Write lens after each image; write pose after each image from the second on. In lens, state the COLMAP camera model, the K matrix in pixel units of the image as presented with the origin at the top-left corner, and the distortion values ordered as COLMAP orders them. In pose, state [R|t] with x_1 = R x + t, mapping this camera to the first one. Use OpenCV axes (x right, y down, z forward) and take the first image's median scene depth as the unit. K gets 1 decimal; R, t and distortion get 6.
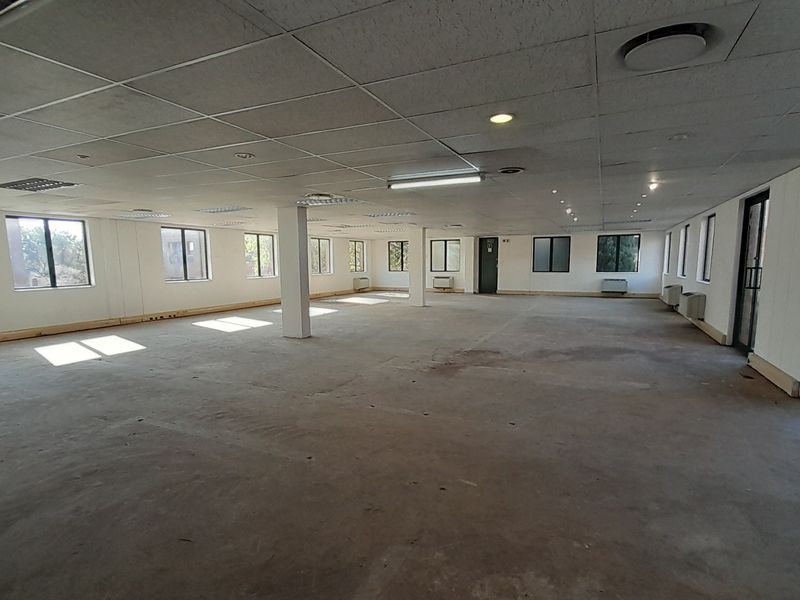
lens RADIAL K [[421.6, 0, 403.3], [0, 421.6, 311.7], [0, 0, 1]] dist [0.006932, -0.007259]
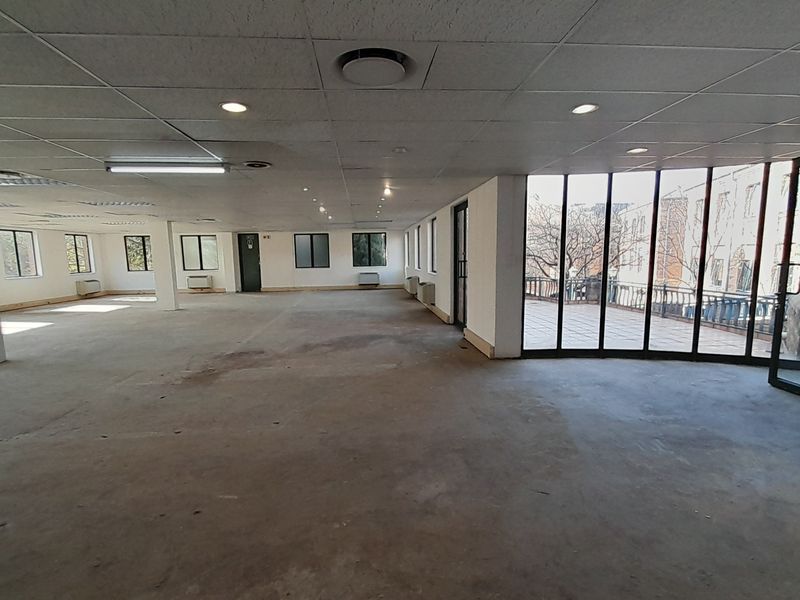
lens RADIAL K [[418.4, 0, 405.4], [0, 418.4, 310.4], [0, 0, 1]] dist [-0.000013, -0.000683]
pose [[0.861646, -0.073061, 0.502223, 0.033544], [0.069919, 0.997236, 0.025116, -0.000241], [-0.502670, 0.013474, 0.864373, 0.000635]]
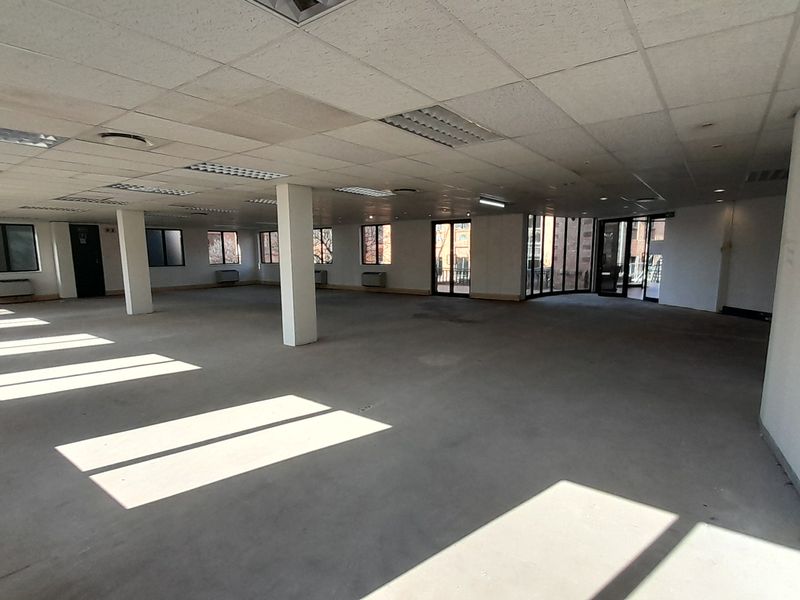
lens RADIAL K [[420.2, 0, 399.5], [0, 420.2, 310.5], [0, 0, 1]] dist [0.004742, -0.005676]
pose [[0.201838, -0.133449, 0.970285, -0.764711], [0.126422, 0.985936, 0.109303, -0.053337], [-0.971225, 0.100604, 0.215871, 0.482093]]
